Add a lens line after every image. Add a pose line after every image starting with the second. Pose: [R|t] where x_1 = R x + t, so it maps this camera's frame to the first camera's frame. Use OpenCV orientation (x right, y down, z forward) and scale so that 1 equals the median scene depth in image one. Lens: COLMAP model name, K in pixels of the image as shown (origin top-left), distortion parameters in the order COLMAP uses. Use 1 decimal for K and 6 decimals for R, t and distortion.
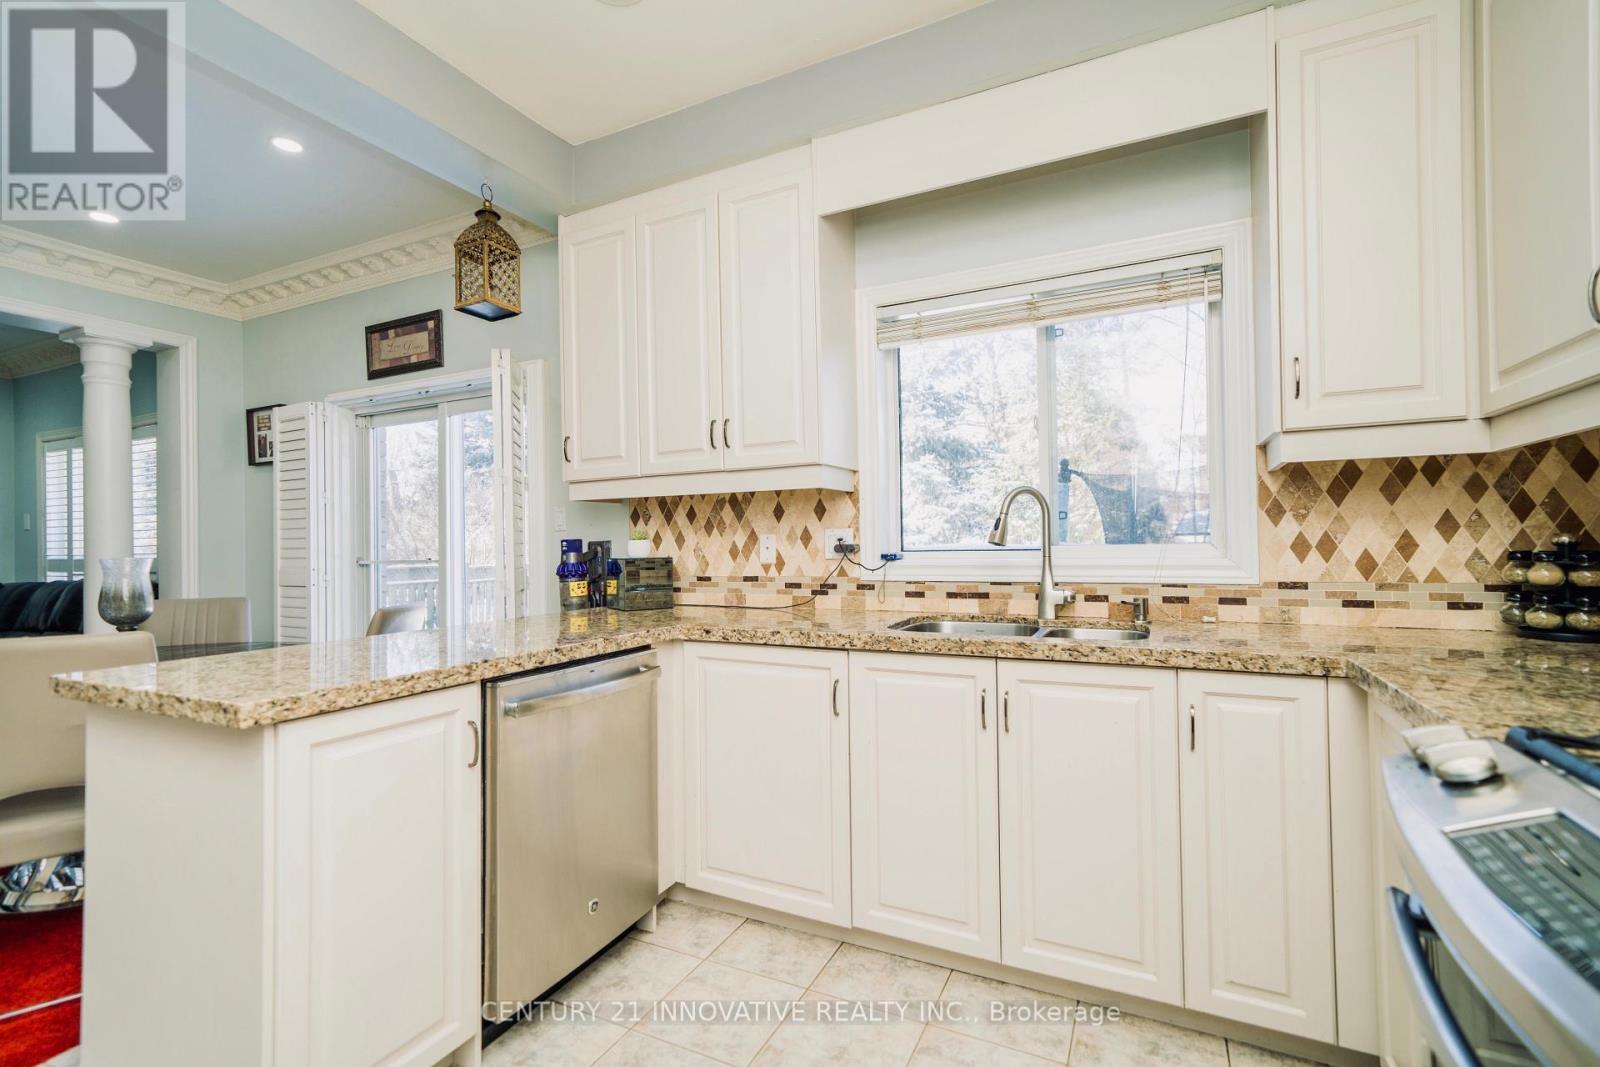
lens RADIAL K [[721.8, 0, 802.0], [0, 721.8, 531.6], [0, 0, 1]] dist [0.021780, 0.001604]
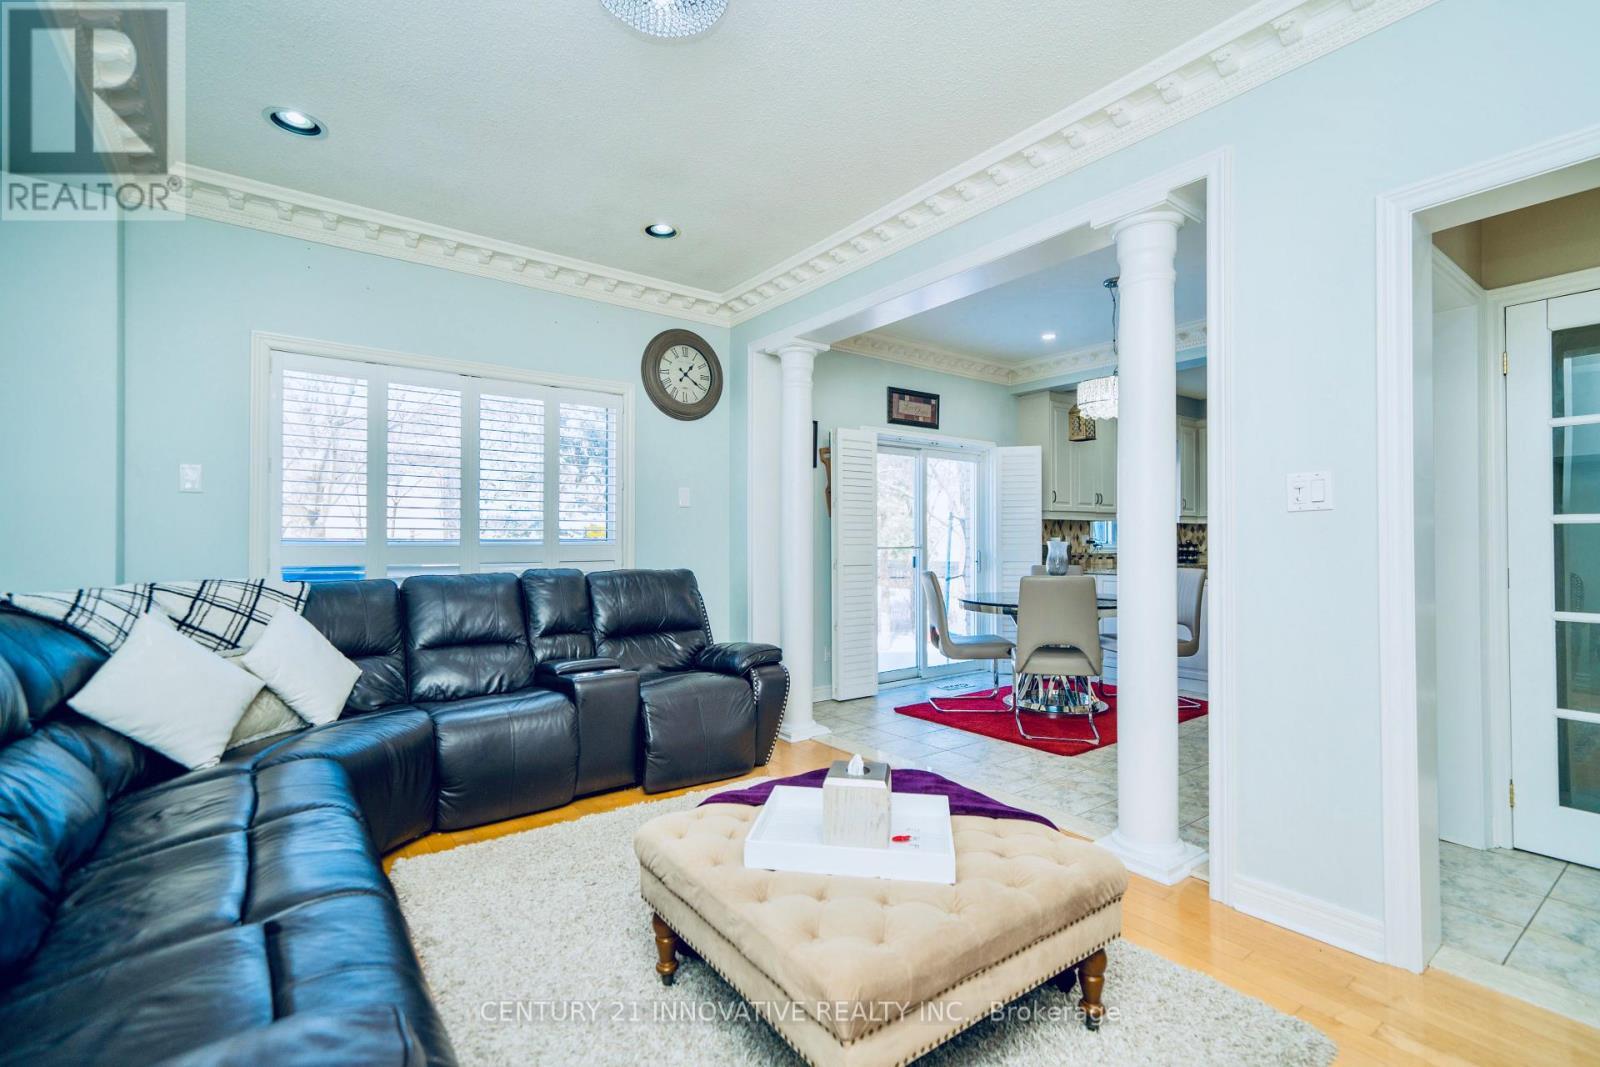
lens RADIAL K [[721.8, 0, 801.3], [0, 721.8, 536.5], [0, 0, 1]] dist [0.021780, 0.001604]
pose [[0.429623, 0.021157, 0.902761, -2.701277], [-0.015987, 0.999747, -0.015823, 0.058359], [-0.902867, -0.007634, 0.429852, 0.741357]]
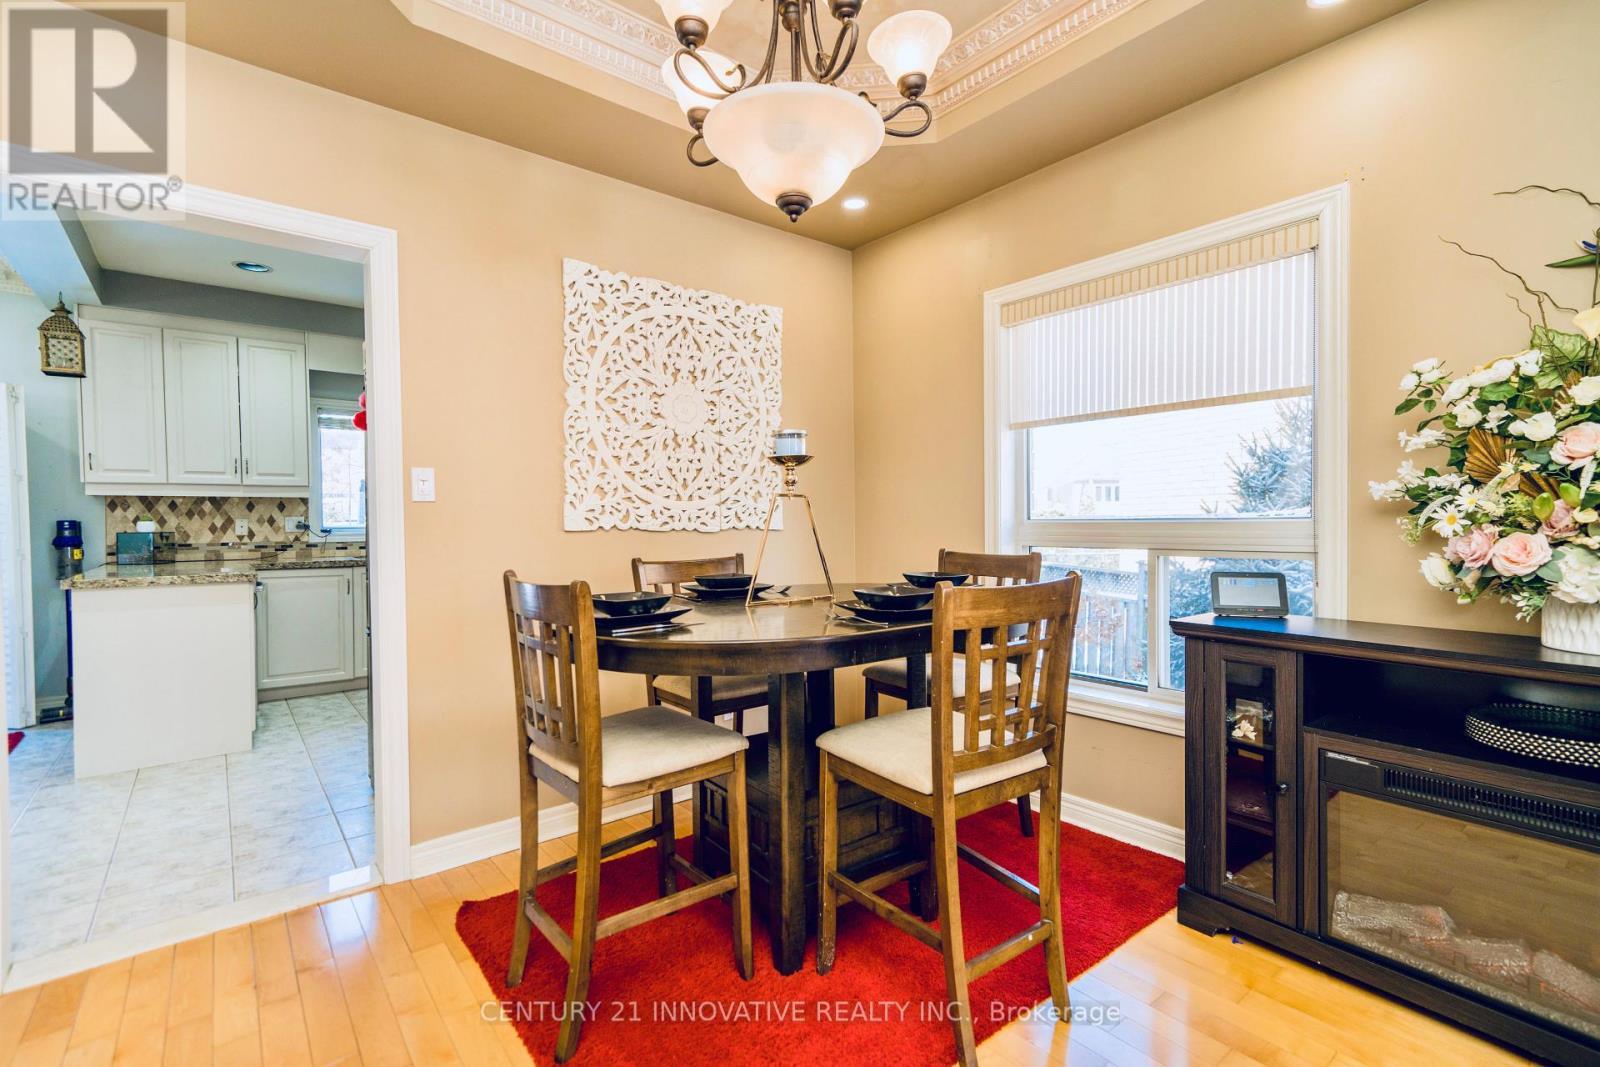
lens RADIAL K [[724.3, 0, 786.0], [0, 724.3, 530.4], [0, 0, 1]] dist [0.010087, 0.001613]
pose [[0.418262, 0.002438, 0.908323, -1.122539], [-0.010657, 0.999941, 0.002224, 0.013194], [-0.908264, -0.010610, 0.418263, -0.993353]]
